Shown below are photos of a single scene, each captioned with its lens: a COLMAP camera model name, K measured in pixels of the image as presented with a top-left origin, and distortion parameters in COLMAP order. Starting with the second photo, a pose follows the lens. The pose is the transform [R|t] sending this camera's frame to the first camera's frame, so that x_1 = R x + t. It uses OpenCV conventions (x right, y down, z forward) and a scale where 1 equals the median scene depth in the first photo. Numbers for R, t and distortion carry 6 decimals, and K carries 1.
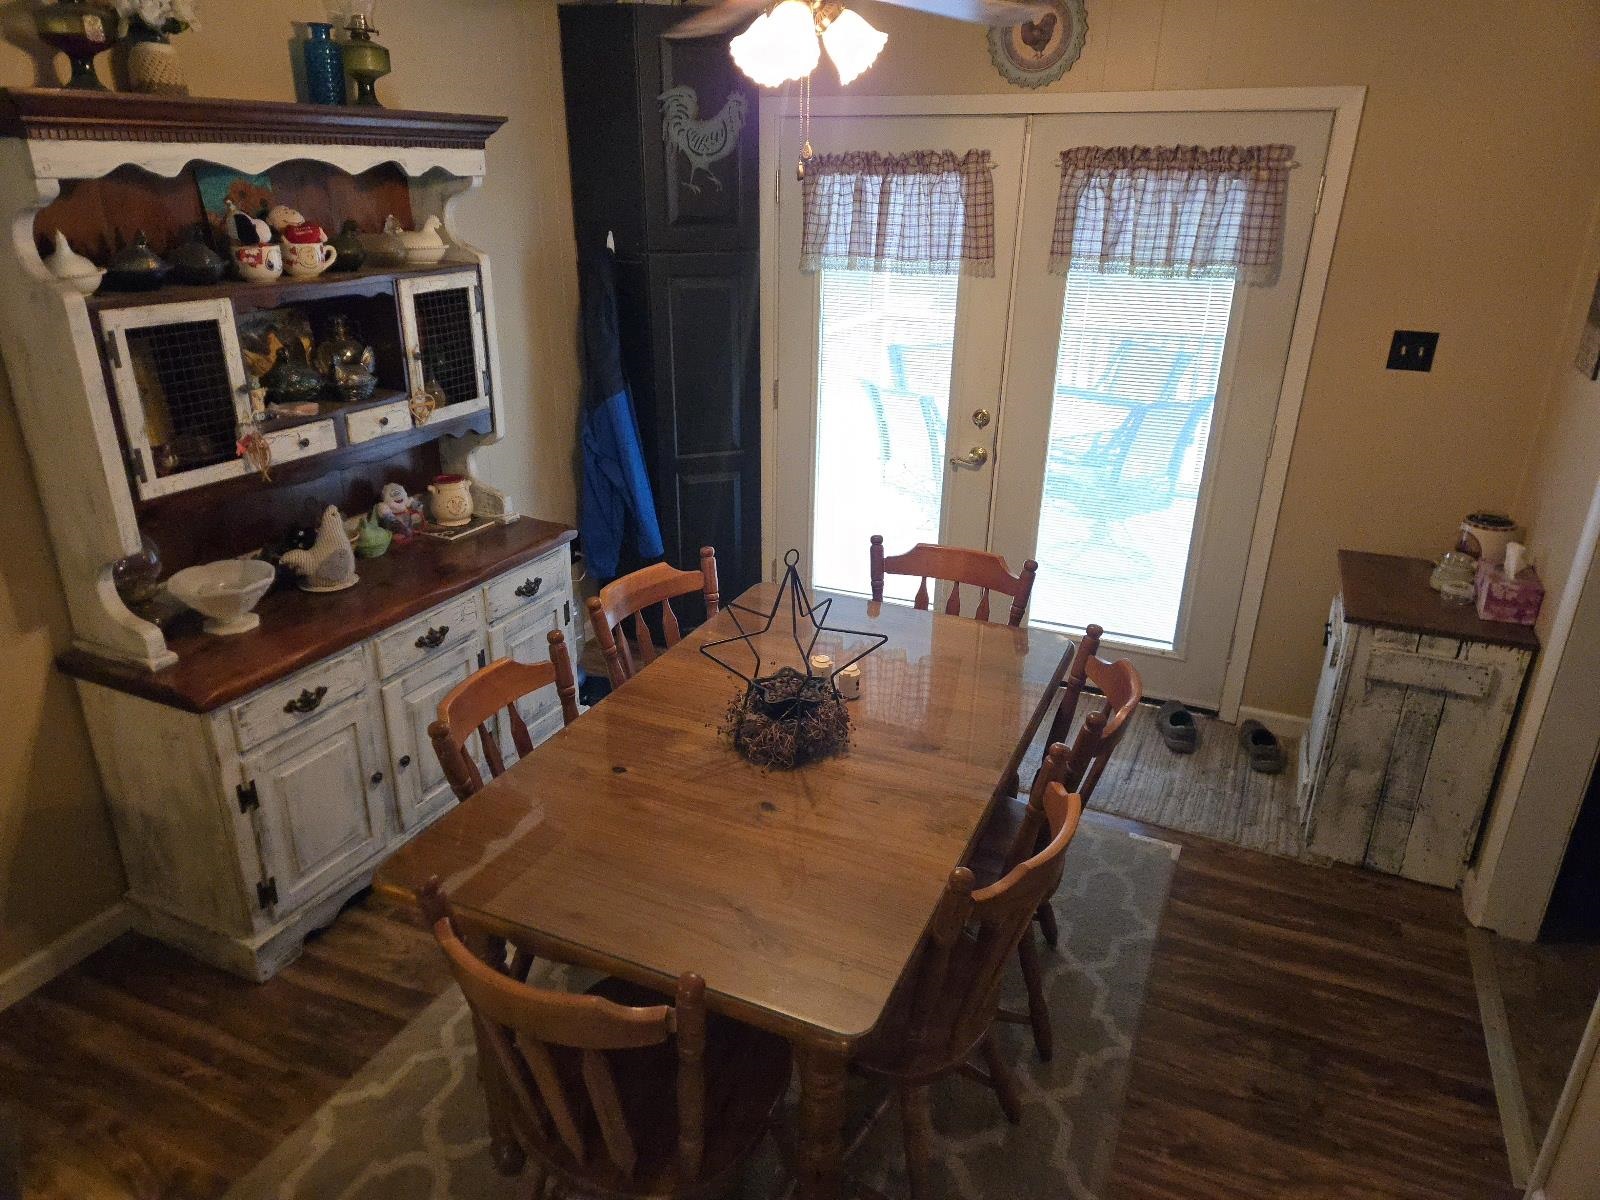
lens RADIAL K [[1059.8, 0, 798.3], [0, 1059.8, 601.3], [0, 0, 1]] dist [0.038929, -0.003309]
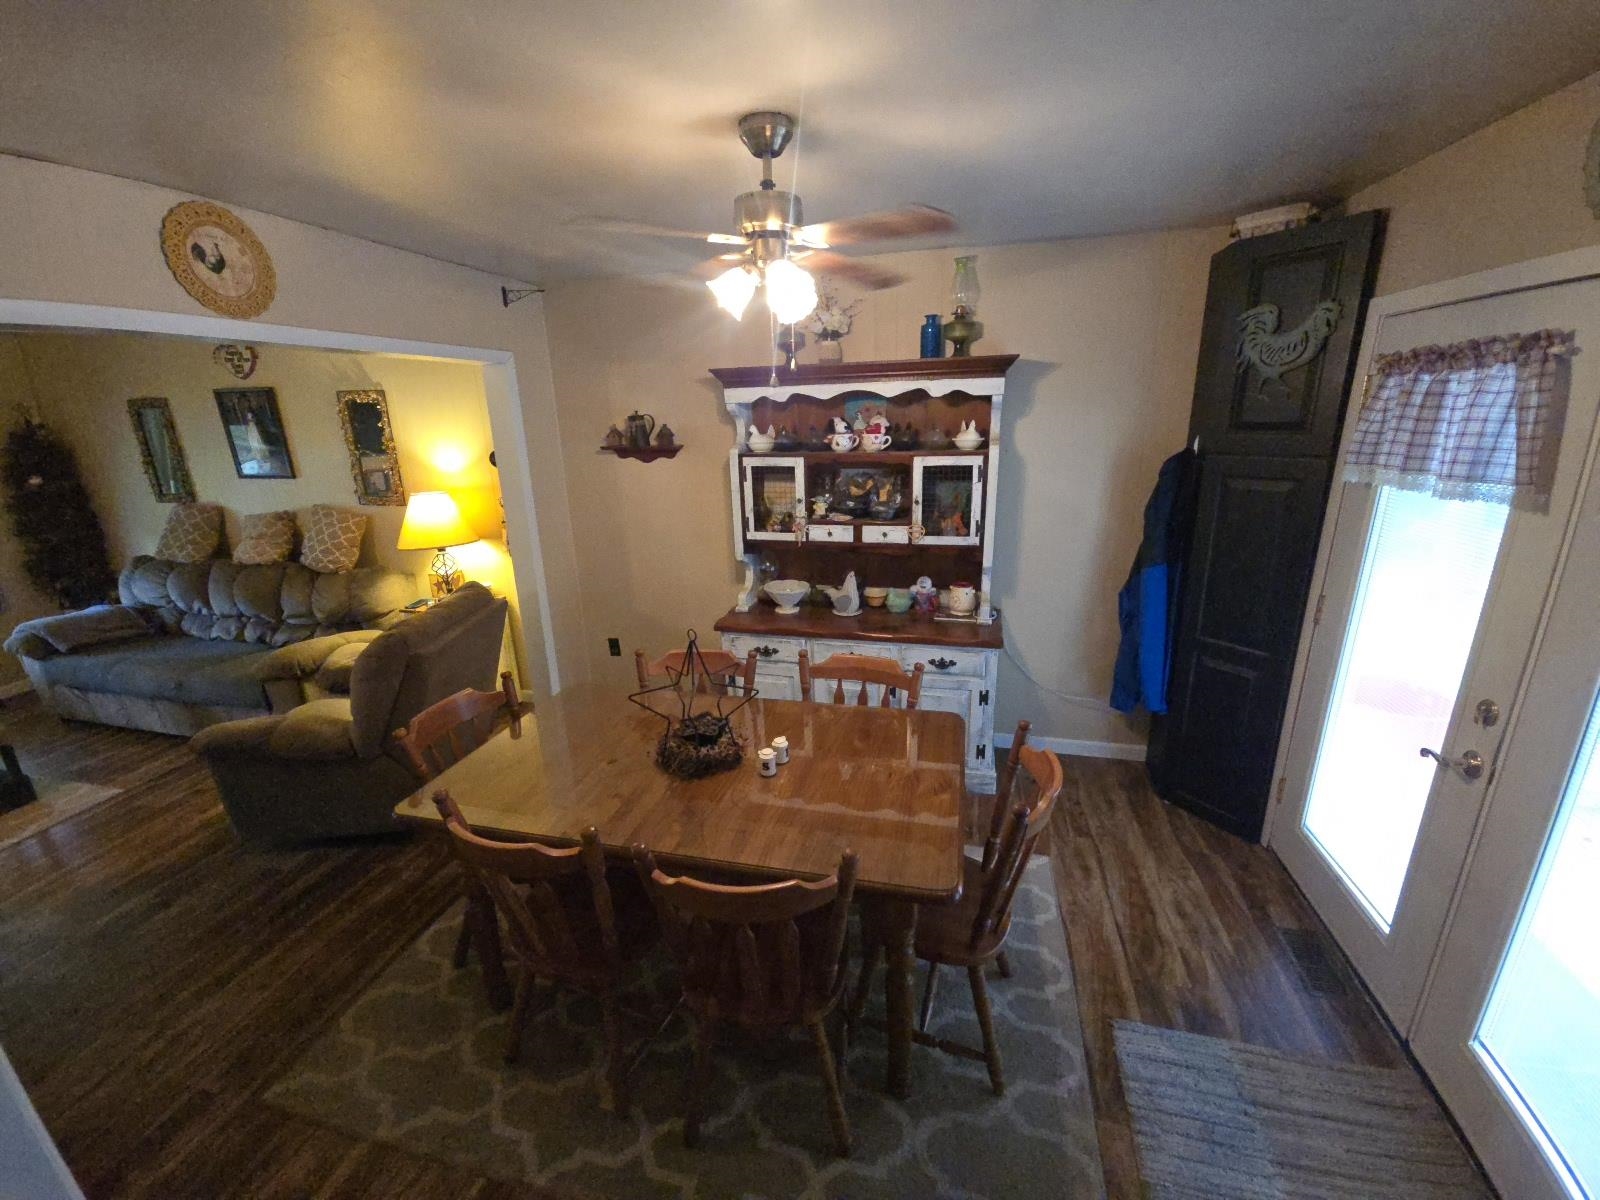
lens RADIAL K [[651.0, 0, 804.6], [0, 651.0, 597.4], [0, 0, 1]] dist [0.002888, -0.000124]
pose [[0.199543, 0.258016, -0.945310, 0.593167], [-0.347305, 0.920706, 0.177989, -0.210604], [0.916276, 0.292794, 0.273331, 0.603000]]
